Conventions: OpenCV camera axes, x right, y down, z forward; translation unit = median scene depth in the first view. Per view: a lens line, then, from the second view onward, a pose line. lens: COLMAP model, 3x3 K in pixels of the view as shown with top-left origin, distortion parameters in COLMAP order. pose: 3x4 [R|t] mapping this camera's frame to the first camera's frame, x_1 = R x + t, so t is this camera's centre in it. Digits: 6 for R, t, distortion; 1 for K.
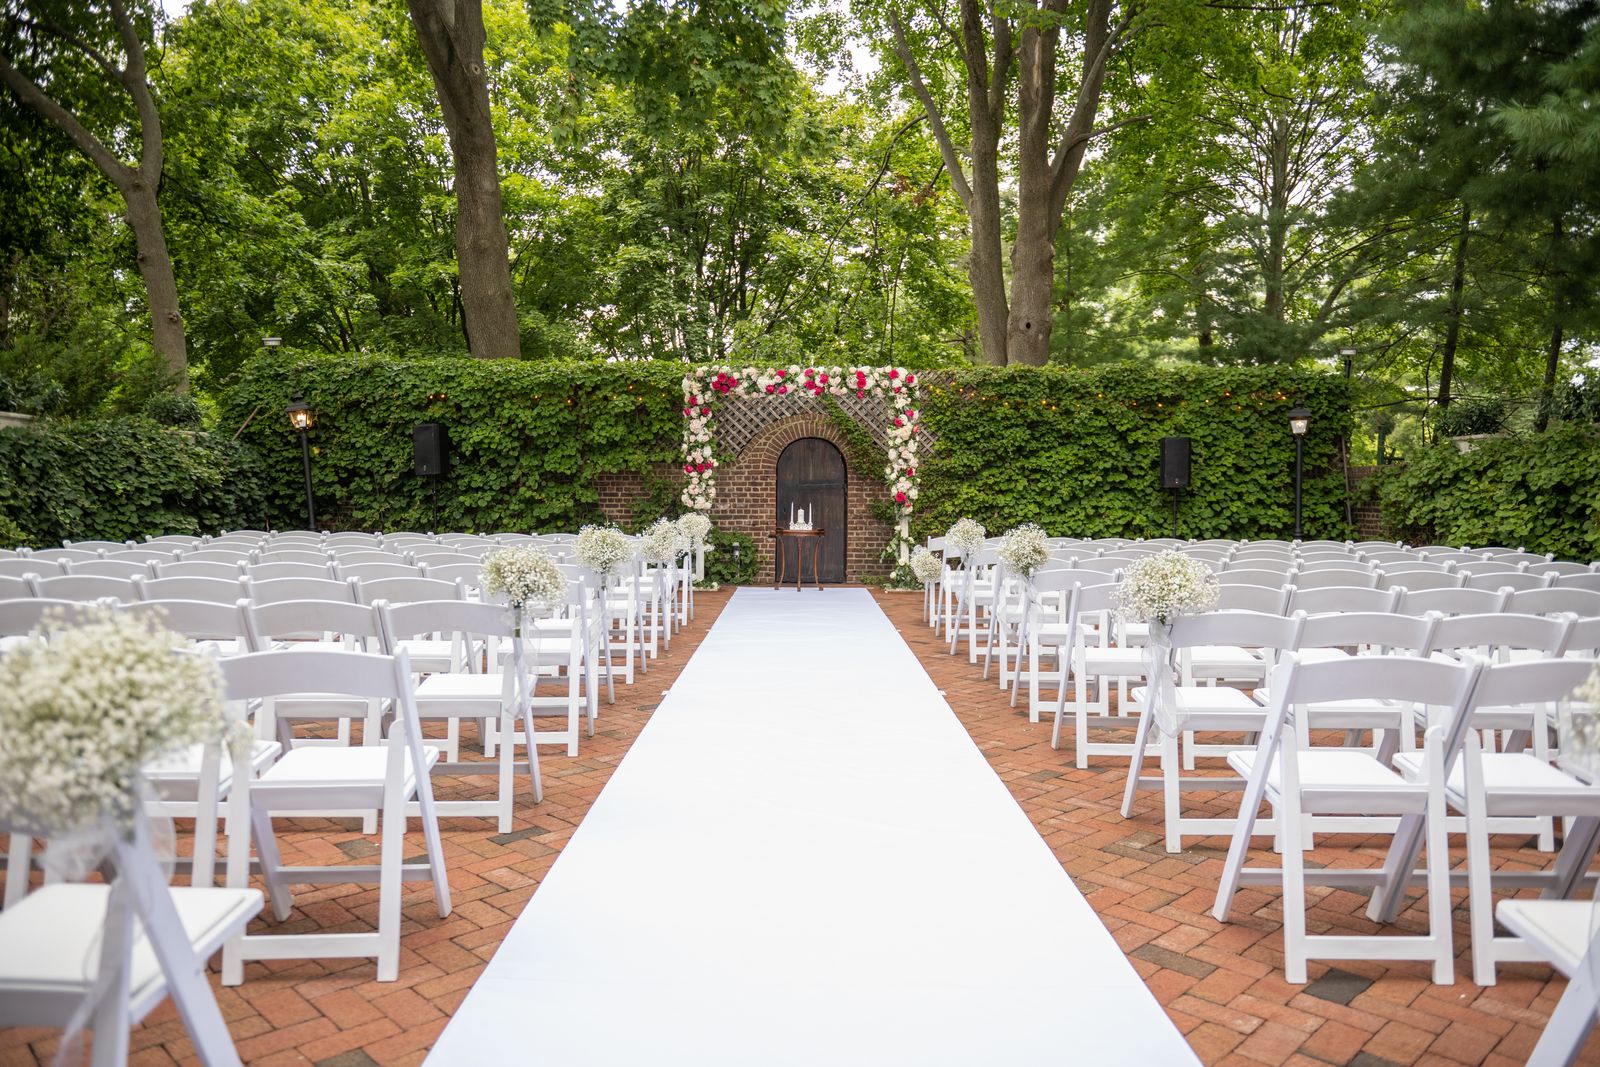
lens RADIAL K [[1199.5, 0, 817.4], [0, 1199.5, 531.0], [0, 0, 1]] dist [-0.044149, 0.003755]
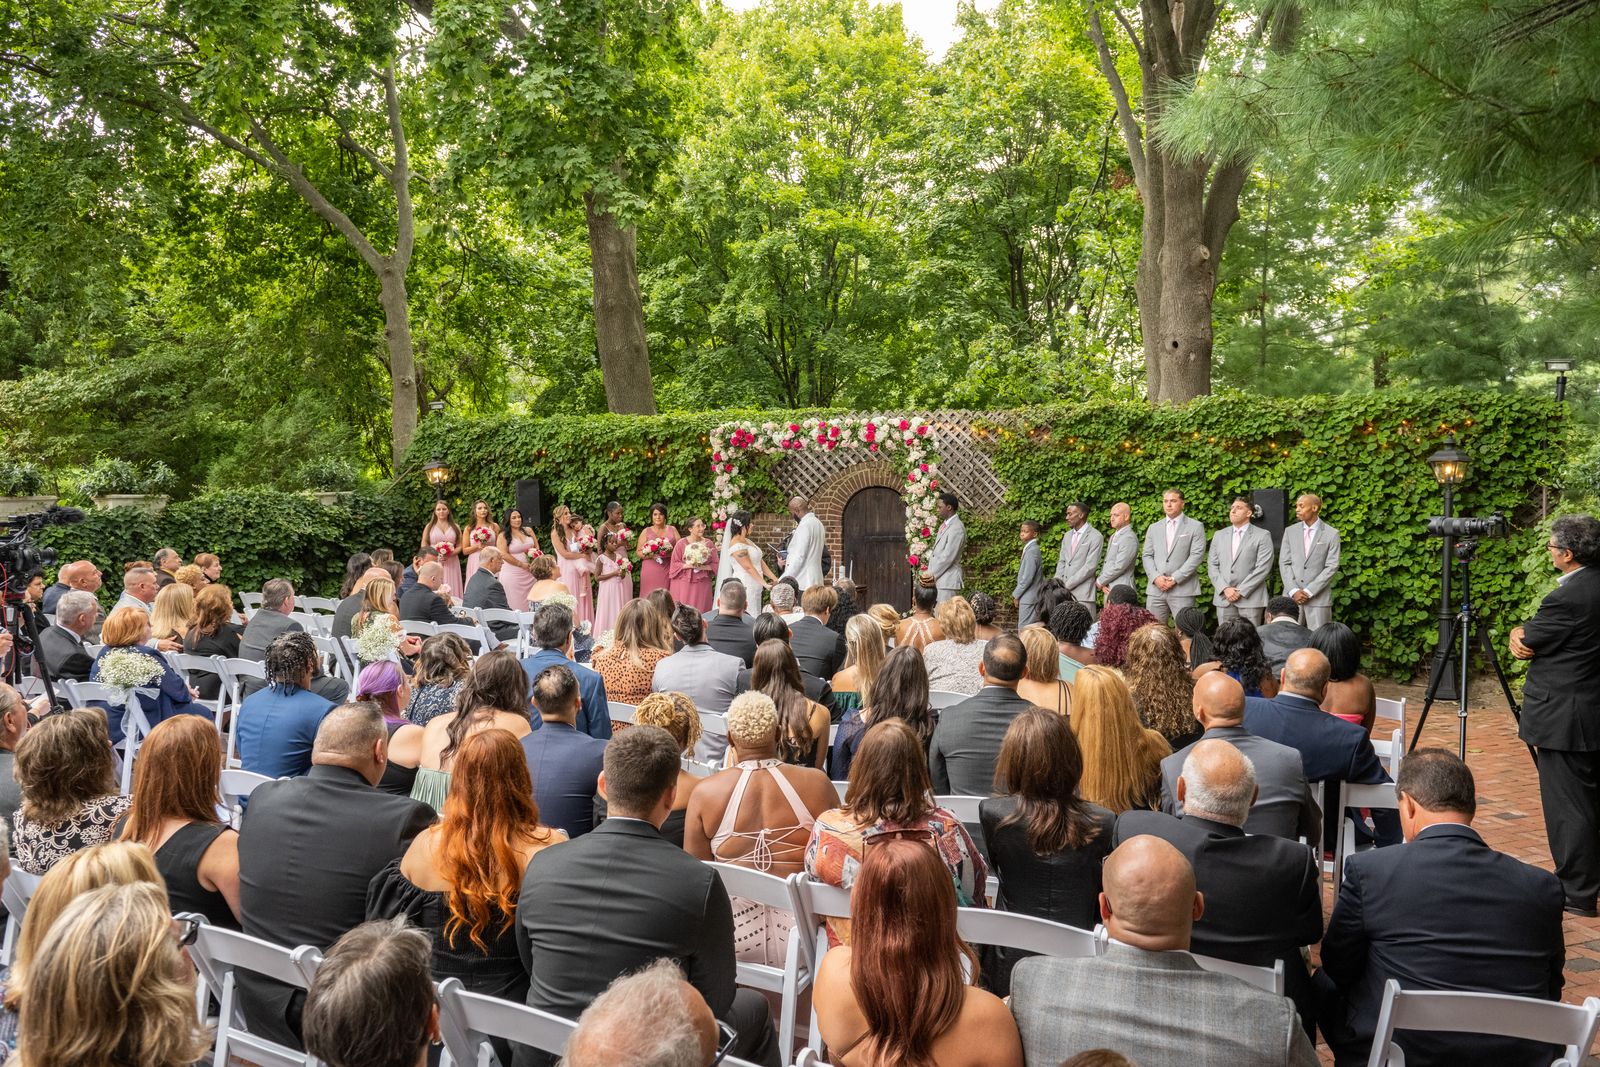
lens RADIAL K [[1199.5, 0, 817.4], [0, 1199.5, 531.0], [0, 0, 1]] dist [-0.044149, 0.003755]
pose [[0.880488, 0.016478, -0.473783, 0.422340], [-0.006701, 0.999728, 0.022317, -0.067359], [0.474022, -0.016475, 0.880359, 0.156954]]
